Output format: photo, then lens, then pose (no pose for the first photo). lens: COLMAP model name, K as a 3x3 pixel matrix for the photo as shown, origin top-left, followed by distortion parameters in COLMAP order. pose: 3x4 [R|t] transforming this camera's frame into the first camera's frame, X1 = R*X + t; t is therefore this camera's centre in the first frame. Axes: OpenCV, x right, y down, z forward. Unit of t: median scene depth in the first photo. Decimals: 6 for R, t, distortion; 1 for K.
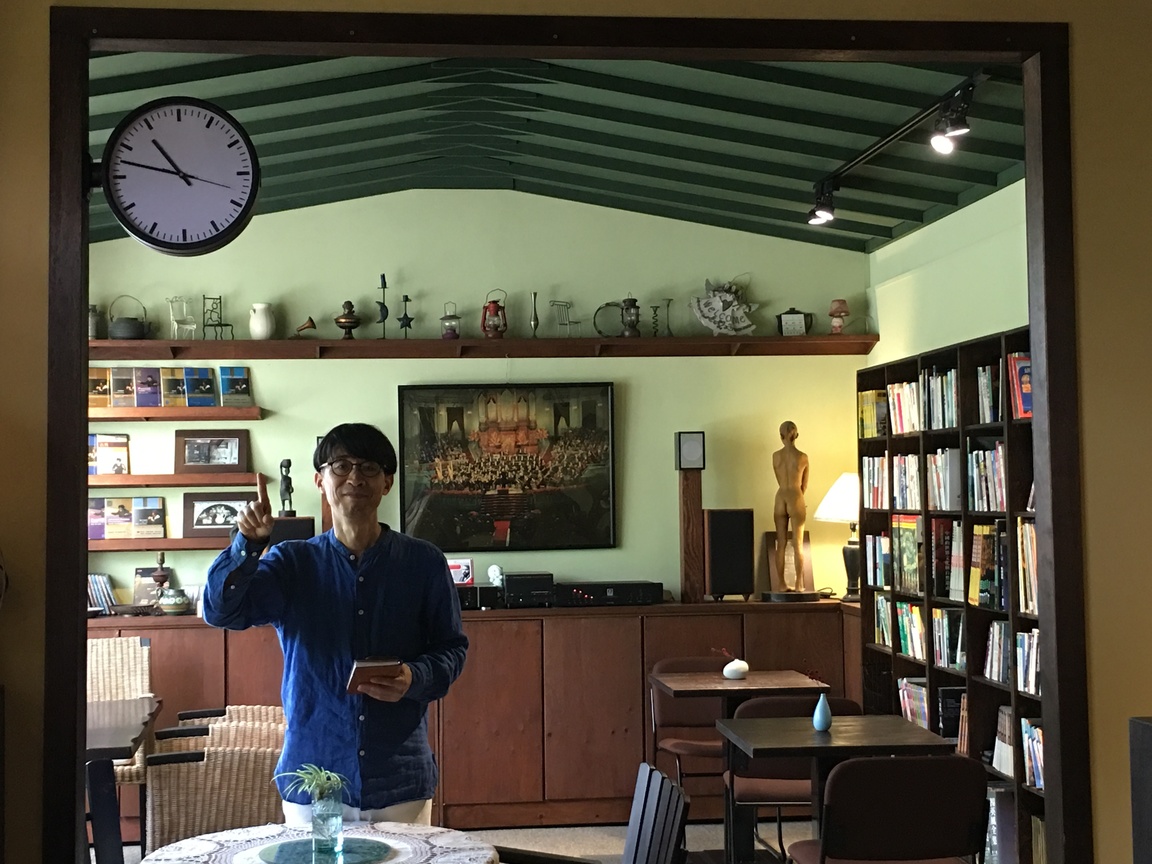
lens RADIAL K [[1762.7, 0, 575.8], [0, 1762.7, 412.0], [0, 0, 1]] dist [0.027540, 0.036749]
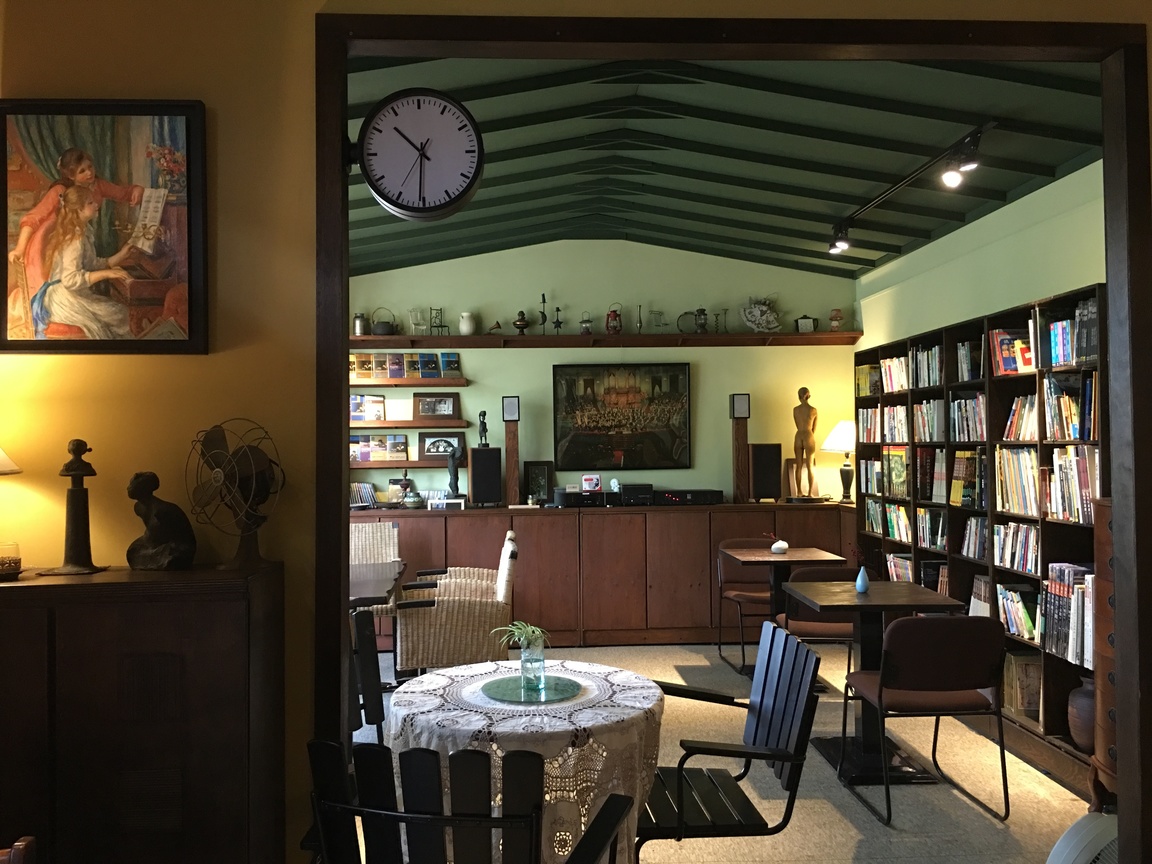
lens RADIAL K [[978.3, 0, 576.0], [0, 978.3, 432.0], [0, 0, 1]] dist [0.028901, -0.000575]
pose [[0.998399, 0.002721, -0.056496, -0.032097], [-0.000810, 0.999428, 0.033820, 0.016207], [0.056555, -0.033720, 0.997830, 0.132991]]
